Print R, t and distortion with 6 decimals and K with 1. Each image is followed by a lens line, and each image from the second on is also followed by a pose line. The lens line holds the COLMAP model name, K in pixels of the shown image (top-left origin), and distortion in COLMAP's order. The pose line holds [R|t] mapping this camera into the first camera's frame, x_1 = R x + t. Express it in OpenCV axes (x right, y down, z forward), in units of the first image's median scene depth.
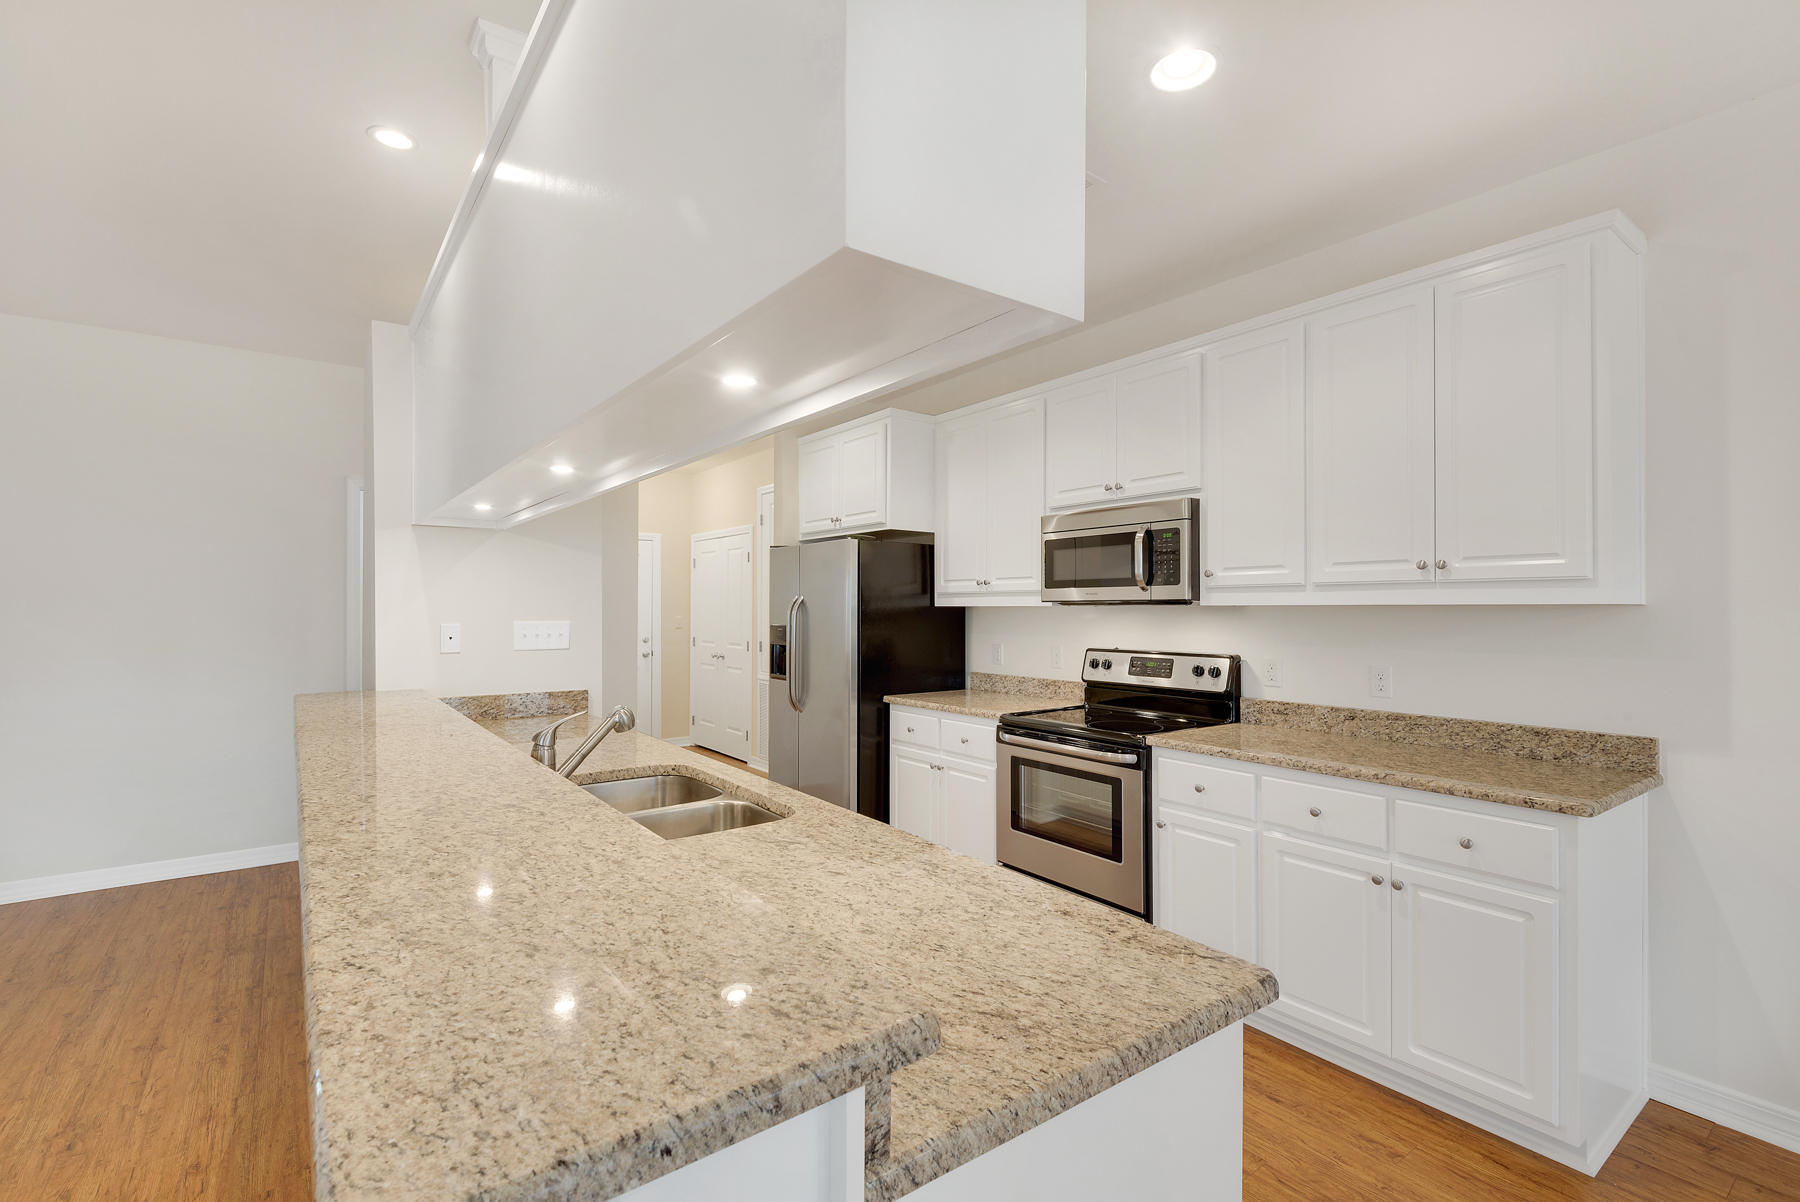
lens RADIAL K [[813.6, 0, 900.0], [0, 813.6, 601.0], [0, 0, 1]] dist [0.024388, -0.012164]
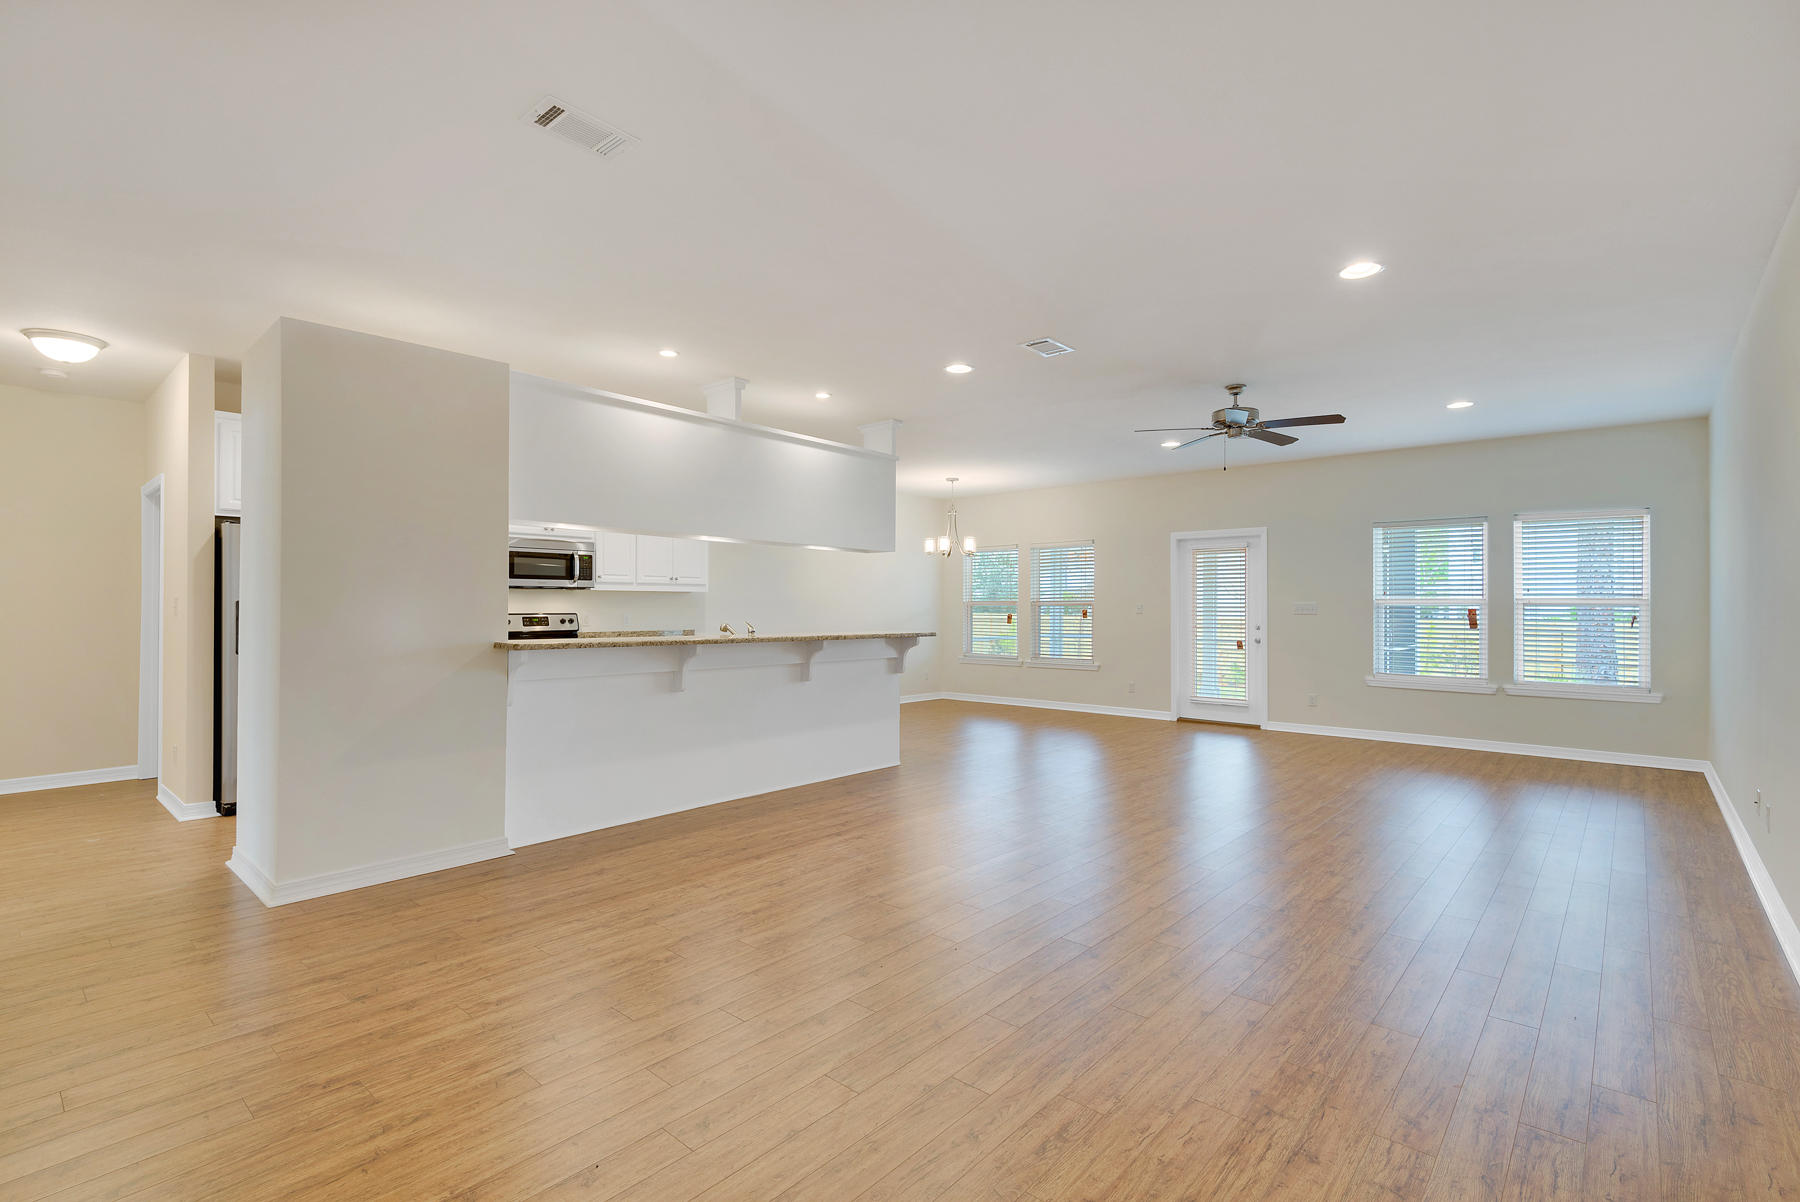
lens RADIAL K [[813.6, 0, 900.0], [0, 813.6, 601.0], [0, 0, 1]] dist [0.024388, -0.012164]
pose [[-0.207717, 0.005921, 0.978171, -1.930362], [-0.009539, 0.999922, -0.008078, 0.043845], [-0.978143, -0.011009, -0.207644, 0.606198]]
